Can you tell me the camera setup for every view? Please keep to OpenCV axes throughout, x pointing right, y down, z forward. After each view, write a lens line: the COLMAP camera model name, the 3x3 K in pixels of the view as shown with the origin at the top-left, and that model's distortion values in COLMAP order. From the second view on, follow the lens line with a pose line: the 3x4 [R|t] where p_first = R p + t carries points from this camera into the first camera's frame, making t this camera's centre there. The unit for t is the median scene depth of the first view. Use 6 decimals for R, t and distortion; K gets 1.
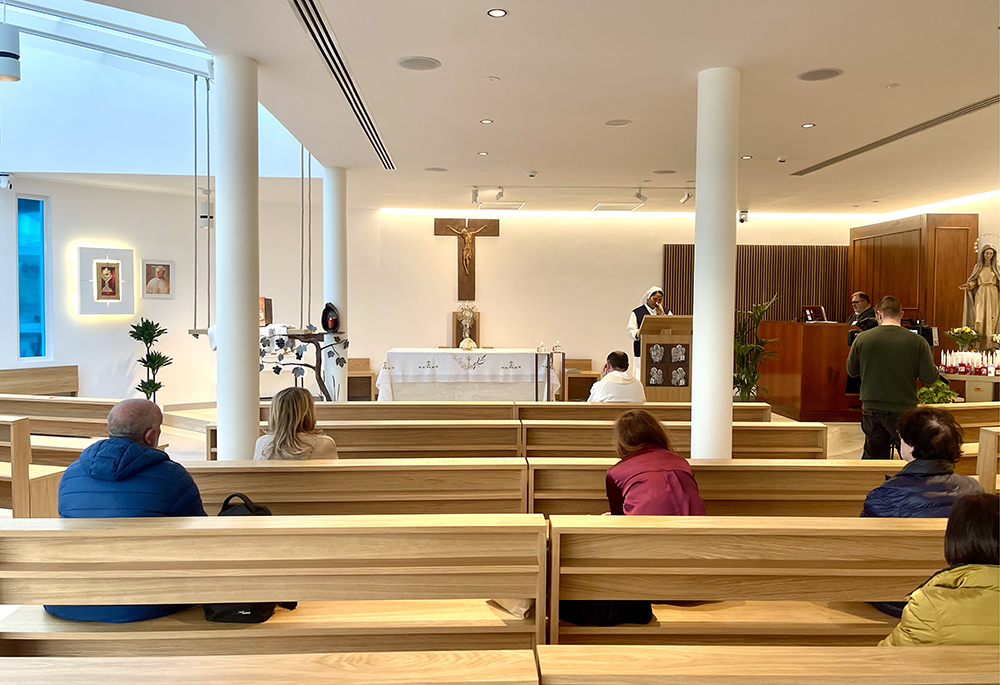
lens RADIAL K [[862.7, 0, 499.4], [0, 862.7, 342.5], [0, 0, 1]] dist [0.028877, -0.039790]
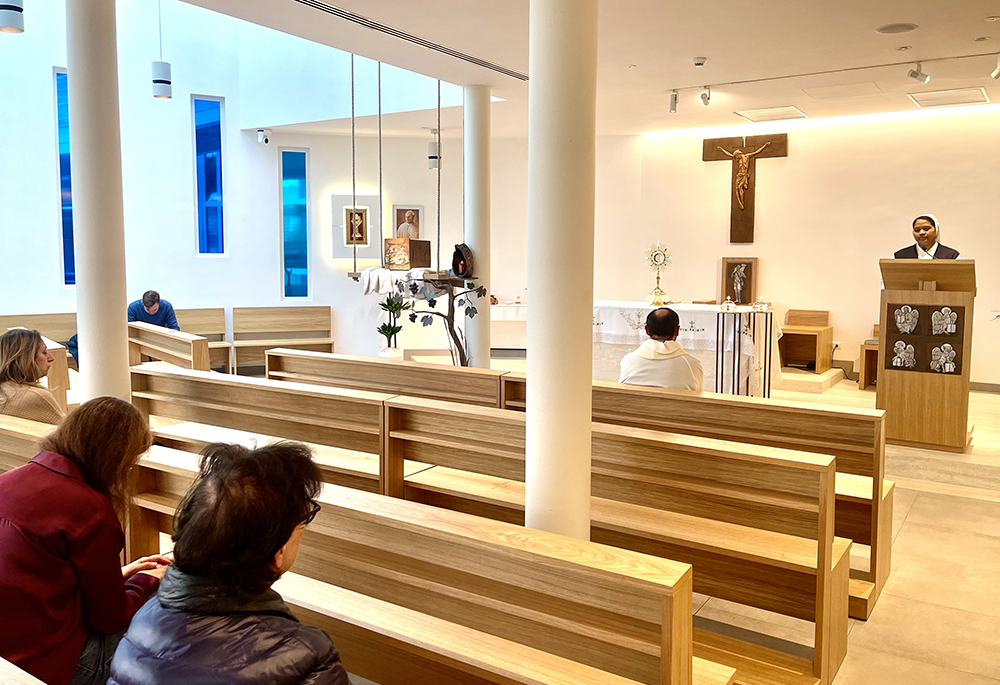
lens RADIAL K [[862.7, 0, 498.1], [0, 862.7, 343.8], [0, 0, 1]] dist [0.028877, -0.039790]
pose [[0.778539, 0.062600, -0.624466, 0.344996], [-0.028239, 0.997499, 0.064788, -0.002424], [0.626961, -0.032806, 0.778360, 0.303112]]
